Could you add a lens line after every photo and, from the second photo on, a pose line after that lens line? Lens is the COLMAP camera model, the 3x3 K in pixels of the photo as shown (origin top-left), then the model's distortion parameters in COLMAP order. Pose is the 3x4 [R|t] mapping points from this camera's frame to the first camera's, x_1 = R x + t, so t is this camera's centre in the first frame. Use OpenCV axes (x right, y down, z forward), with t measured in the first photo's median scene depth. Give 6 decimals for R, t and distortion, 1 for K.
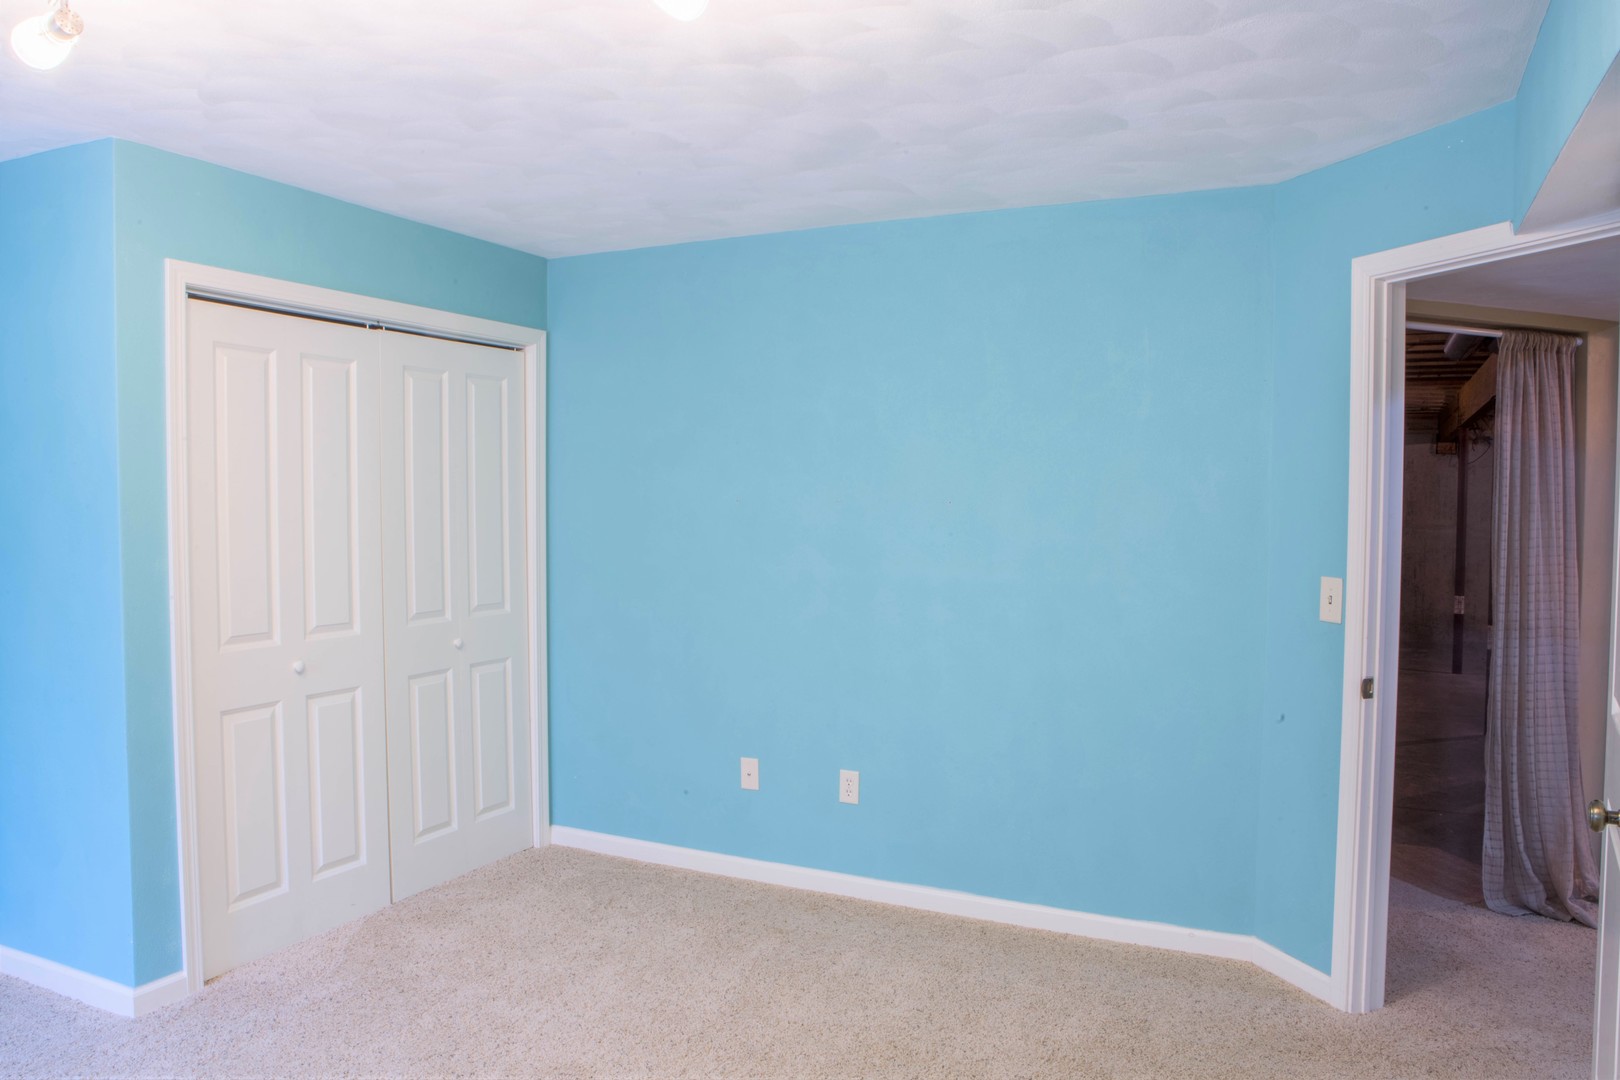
lens RADIAL K [[1142.7, 0, 810.0], [0, 1142.7, 540.0], [0, 0, 1]] dist [-0.097192, 0.082726]
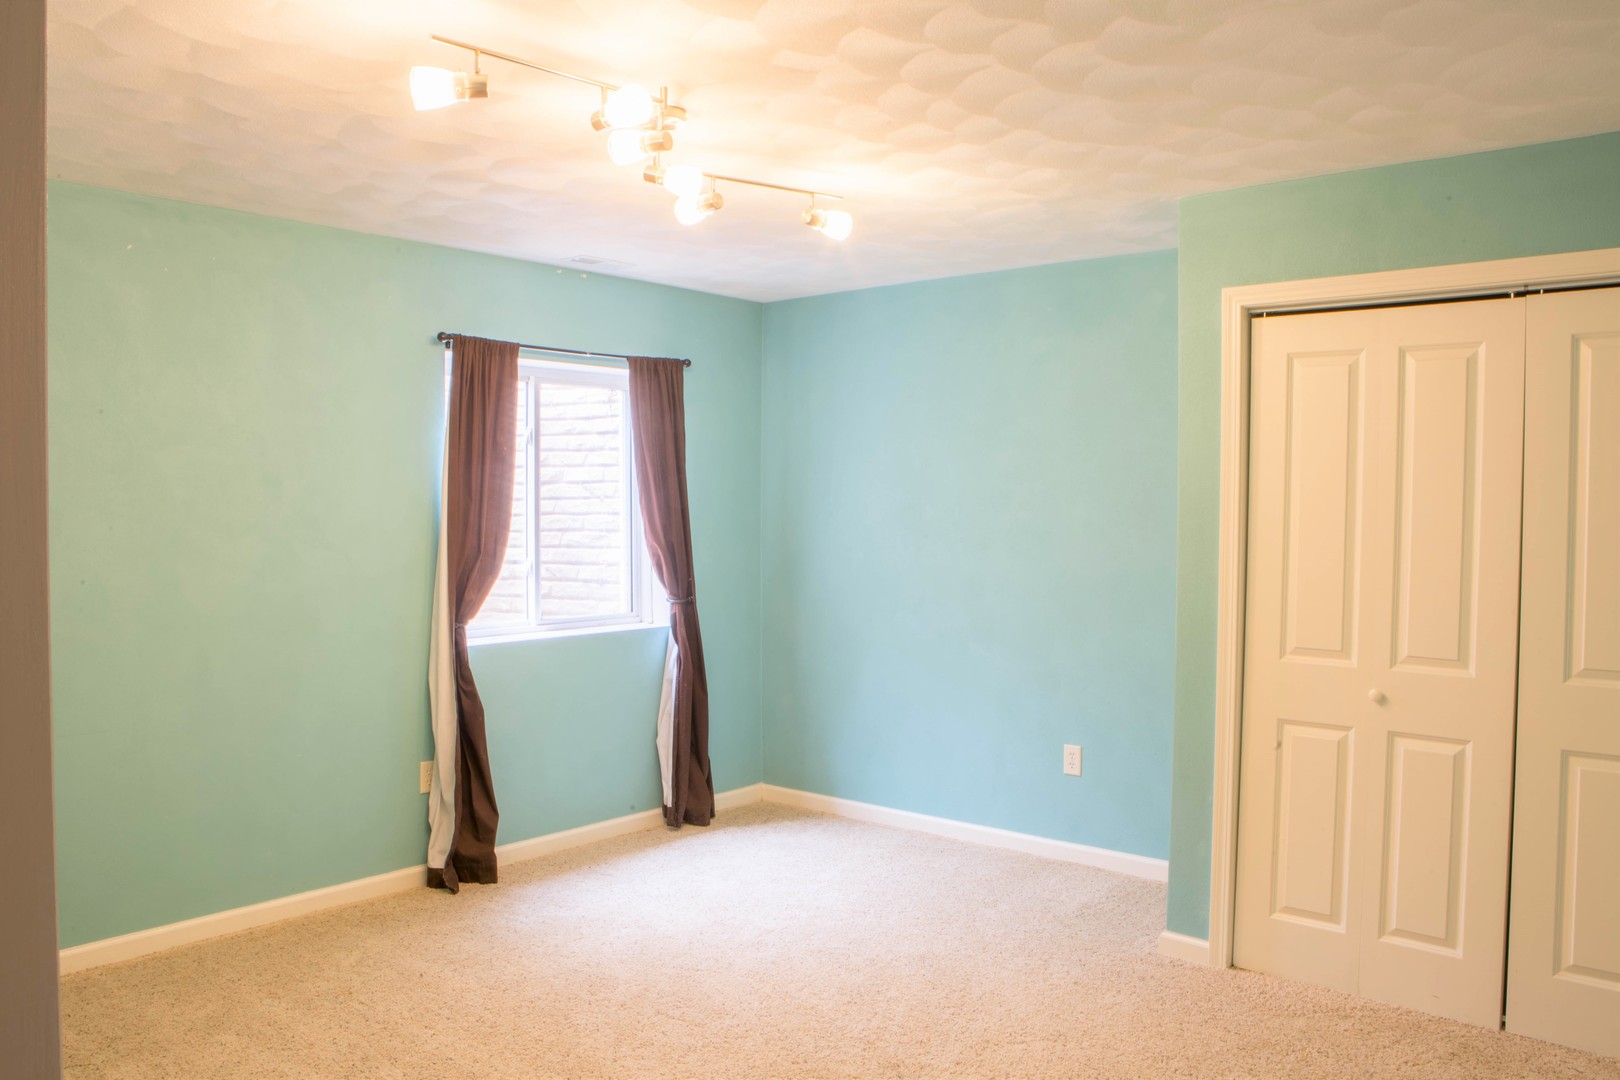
lens RADIAL K [[1142.7, 0, 810.0], [0, 1142.7, 540.0], [0, 0, 1]] dist [-0.097192, 0.082726]
pose [[-0.206957, 0.024668, -0.978039, 0.493405], [-0.049717, 0.998125, 0.035695, -0.020786], [0.977086, 0.056013, -0.205343, 0.699805]]
